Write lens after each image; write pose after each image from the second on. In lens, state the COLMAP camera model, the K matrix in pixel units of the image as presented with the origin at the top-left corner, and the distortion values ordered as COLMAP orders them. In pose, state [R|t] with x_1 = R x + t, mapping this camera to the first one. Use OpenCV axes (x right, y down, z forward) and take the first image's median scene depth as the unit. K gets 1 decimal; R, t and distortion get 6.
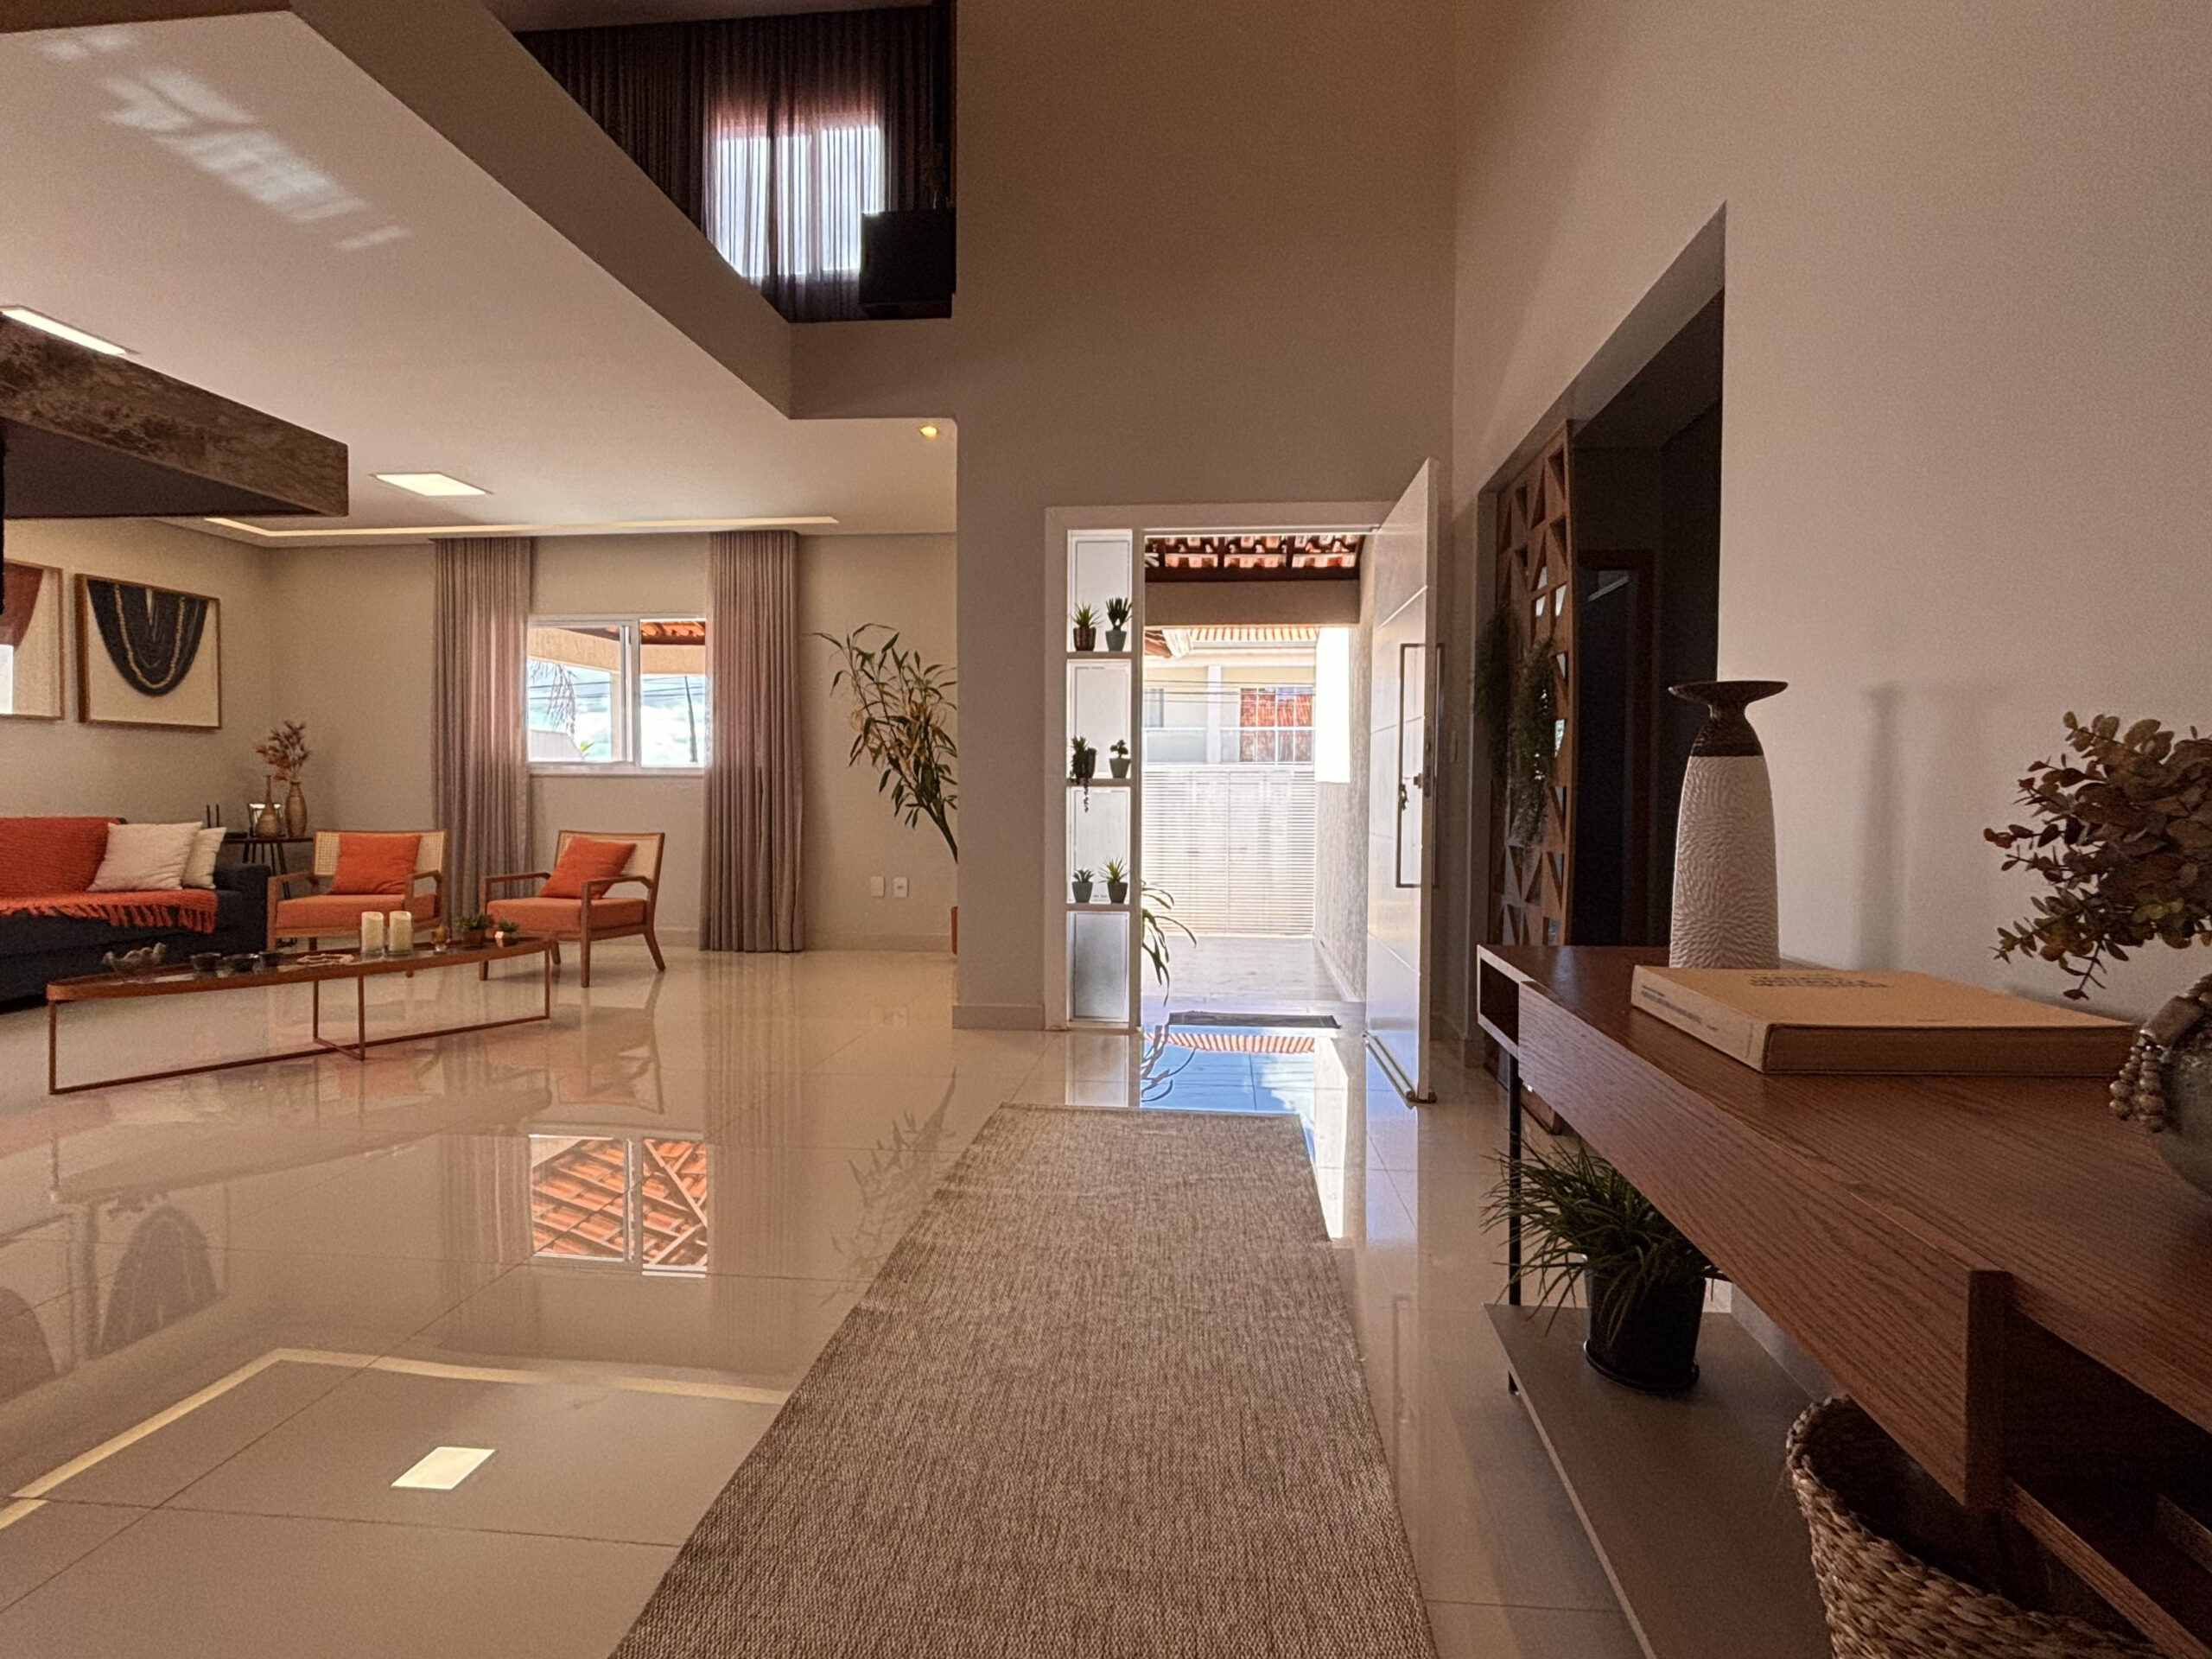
lens RADIAL K [[1049.4, 0, 1106.0], [0, 1049.4, 829.5], [0, 0, 1]] dist [-0.017185, 0.000120]
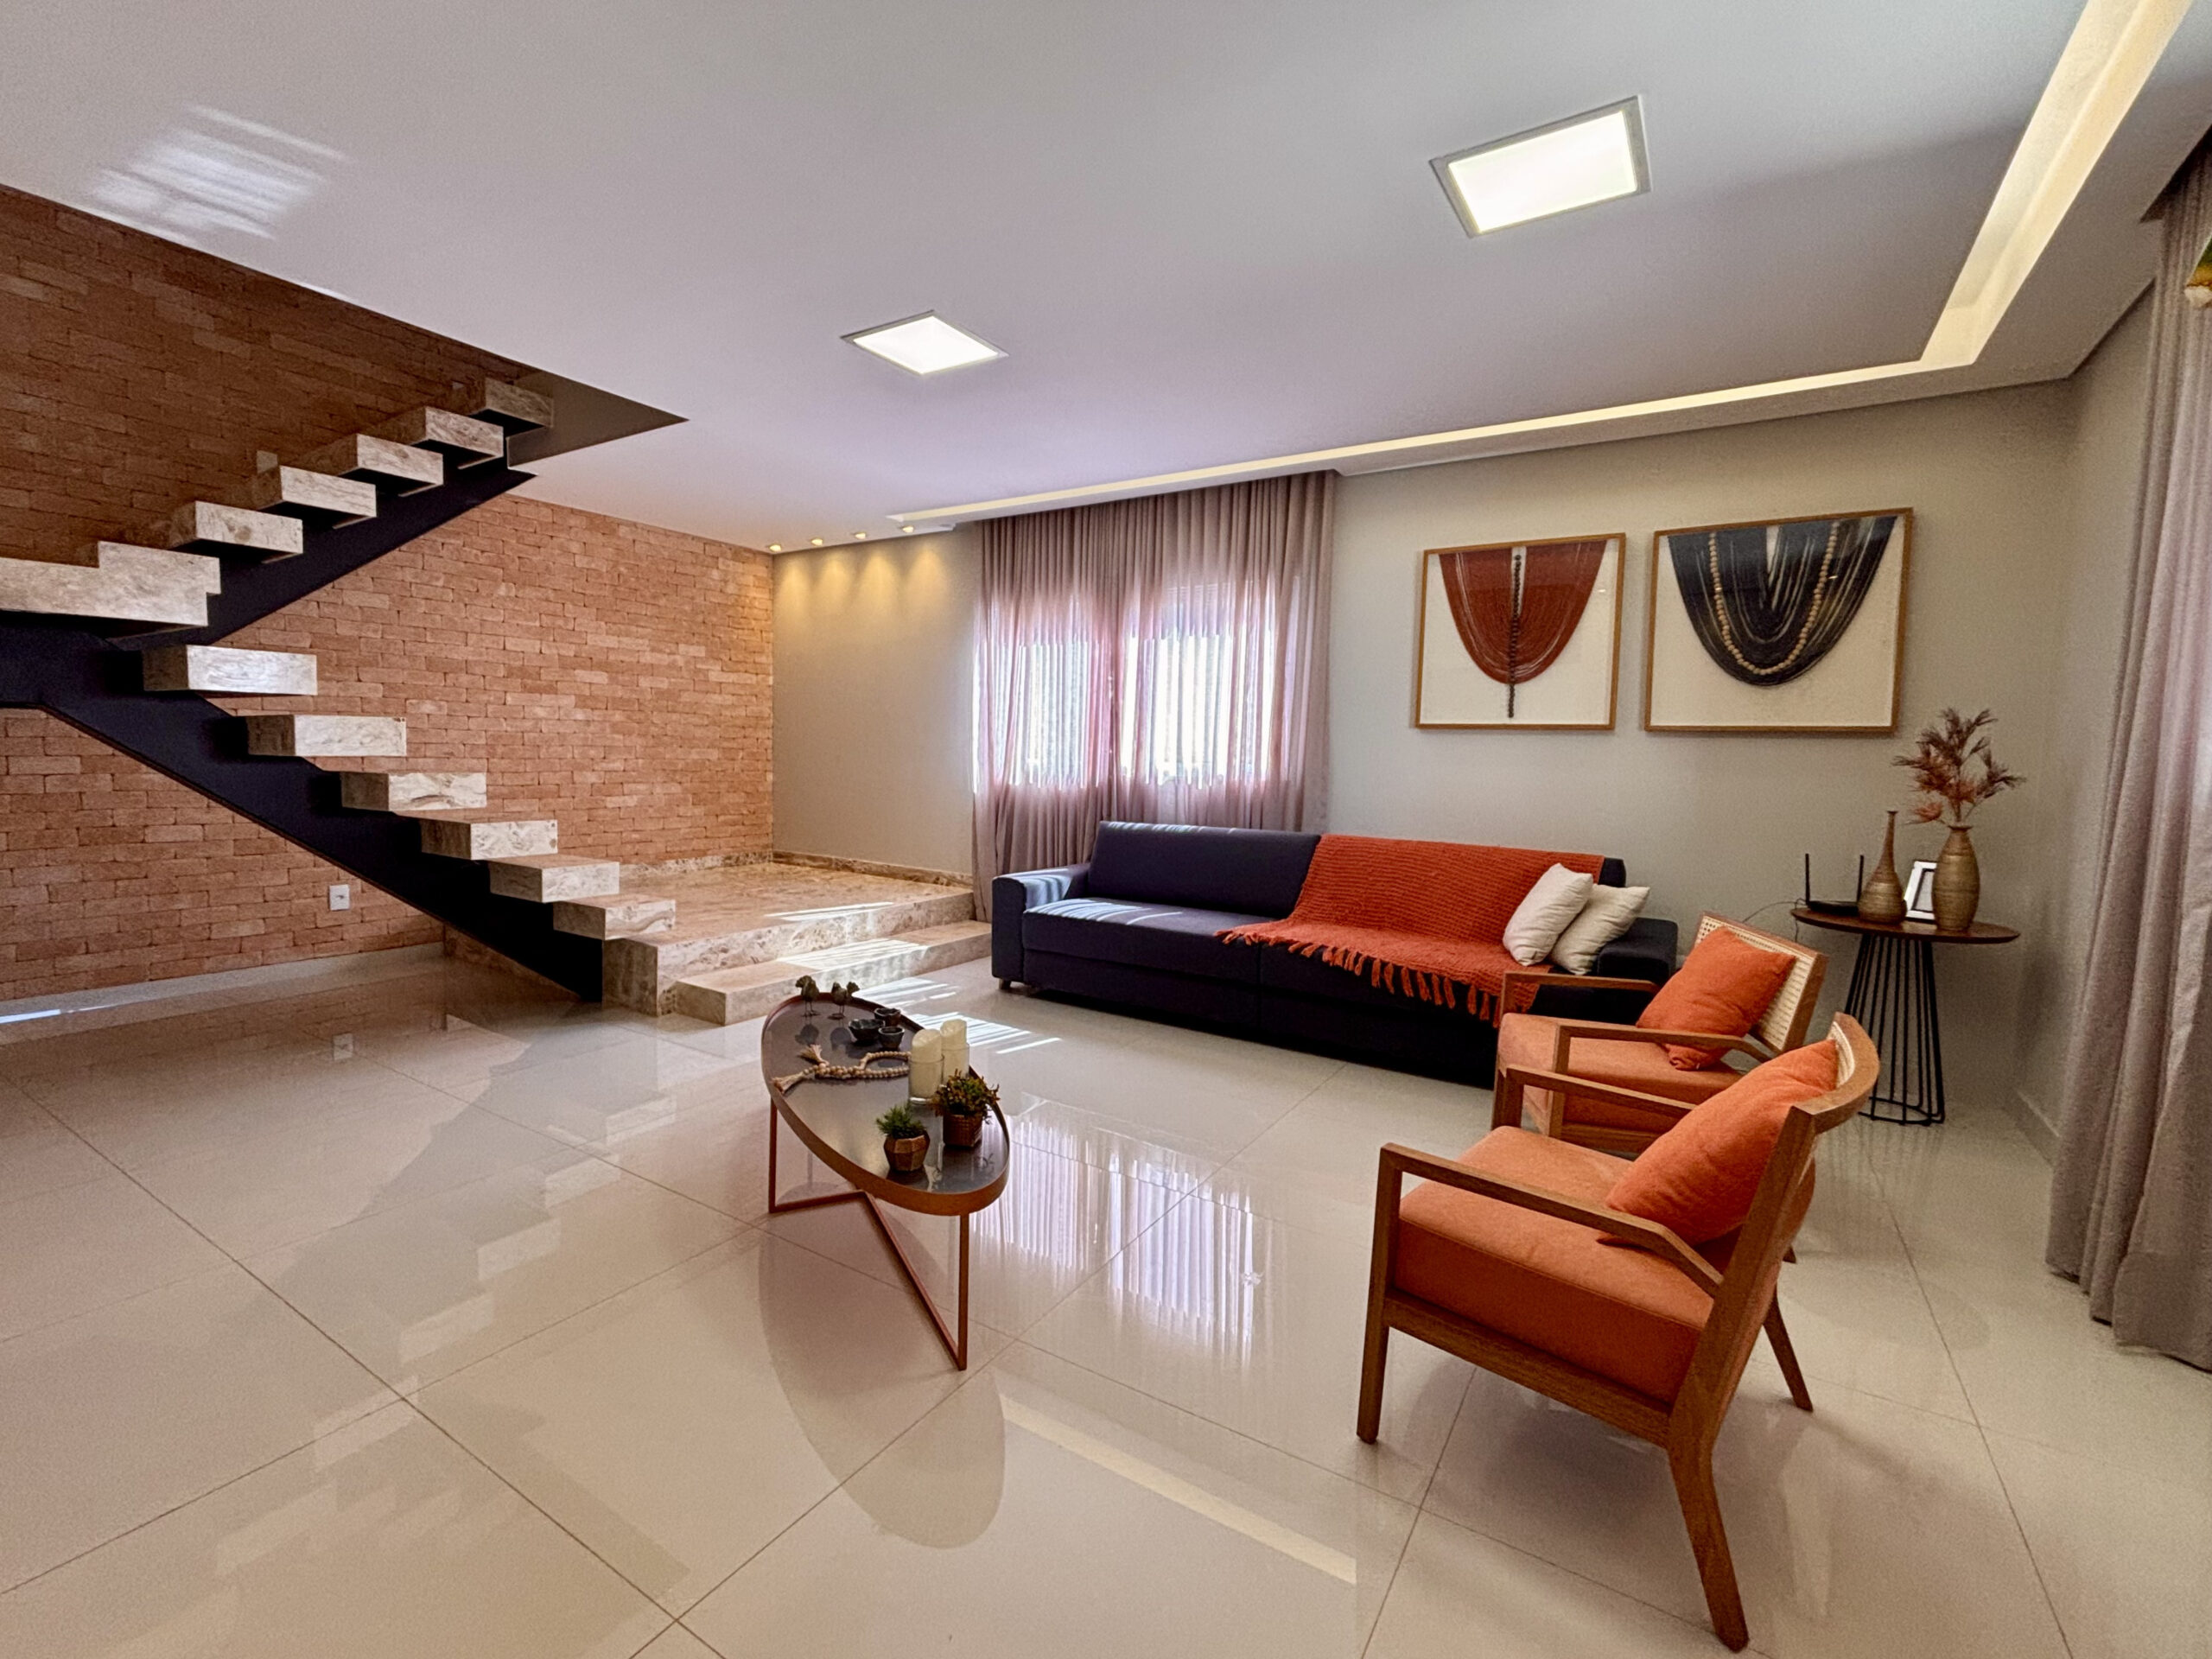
lens RADIAL K [[966.1, 0, 1010.3], [0, 966.1, 833.4], [0, 0, 1]] dist [-0.001678, -0.000051]
pose [[-0.464563, 0.064430, -0.883193, -0.144427], [-0.059022, 0.992879, 0.103477, -0.075782], [0.883571, 0.100200, -0.457452, 0.936901]]
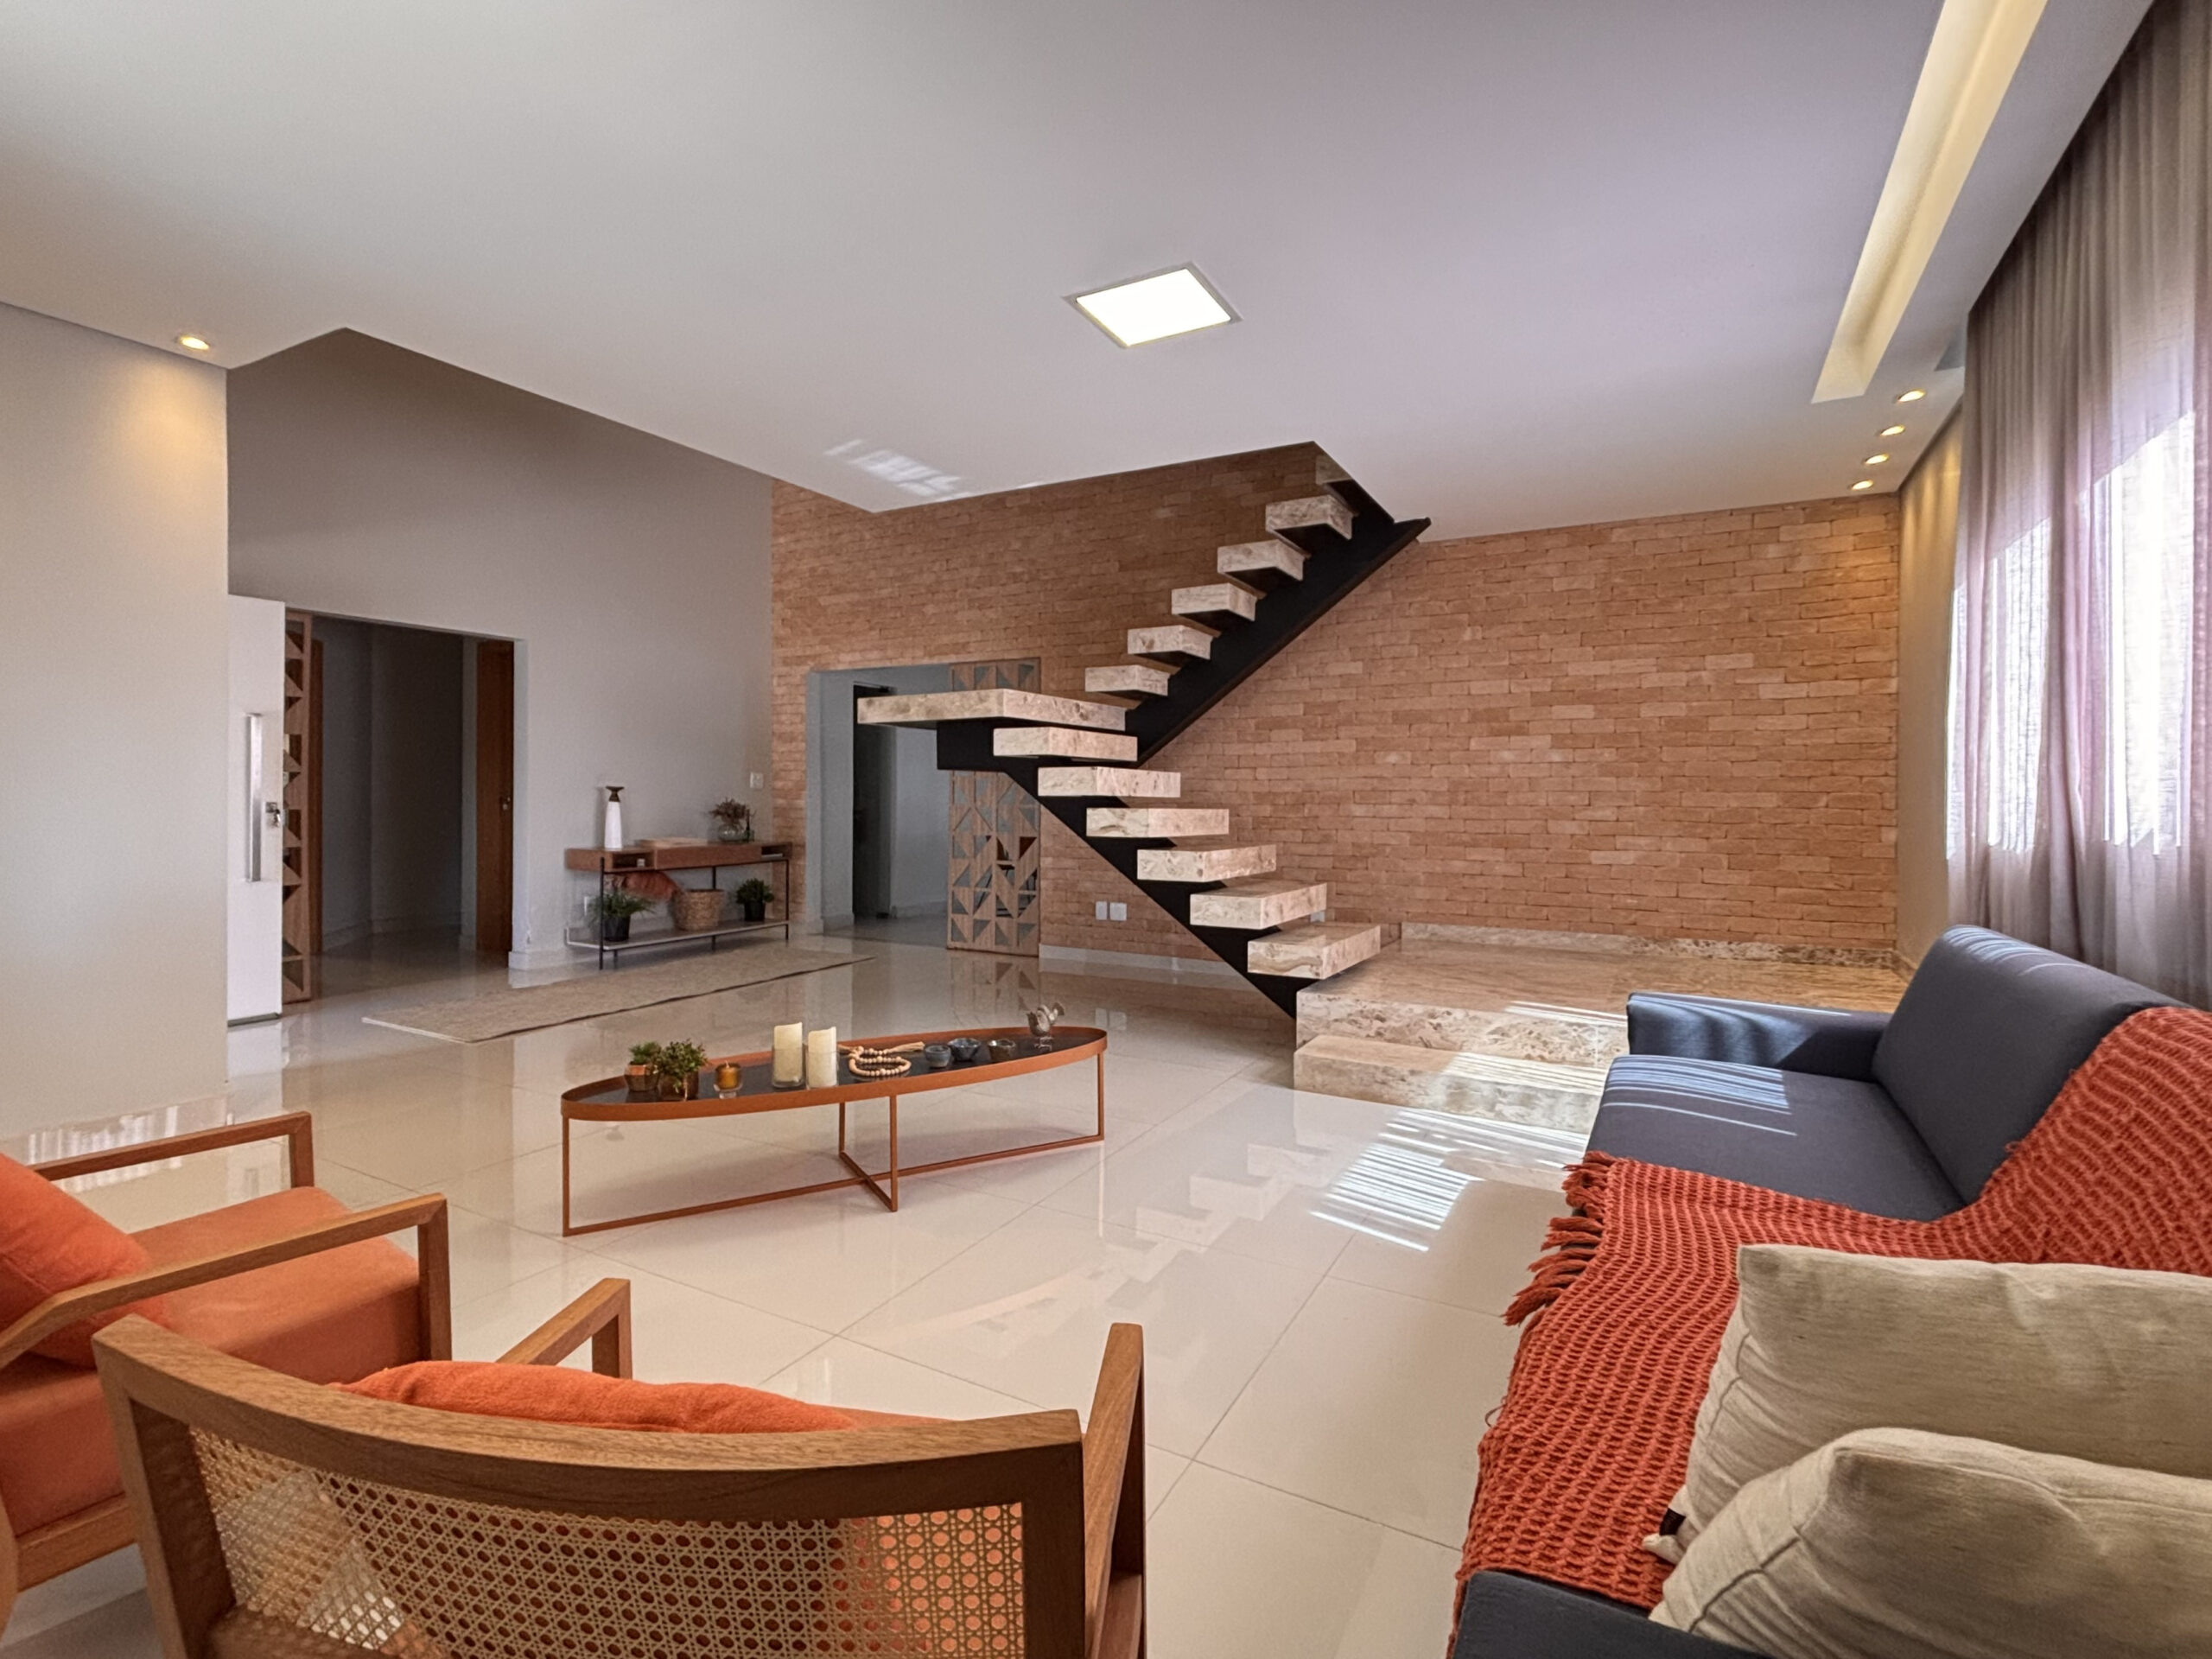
lens RADIAL K [[1049.4, 0, 1106.0], [0, 1049.4, 829.5], [0, 0, 1]] dist [-0.017185, 0.000120]
pose [[-0.928422, -0.018828, 0.371049, -0.793571], [0.007509, 0.997560, 0.069409, -0.070562], [-0.371450, 0.067227, -0.926016, 1.115166]]
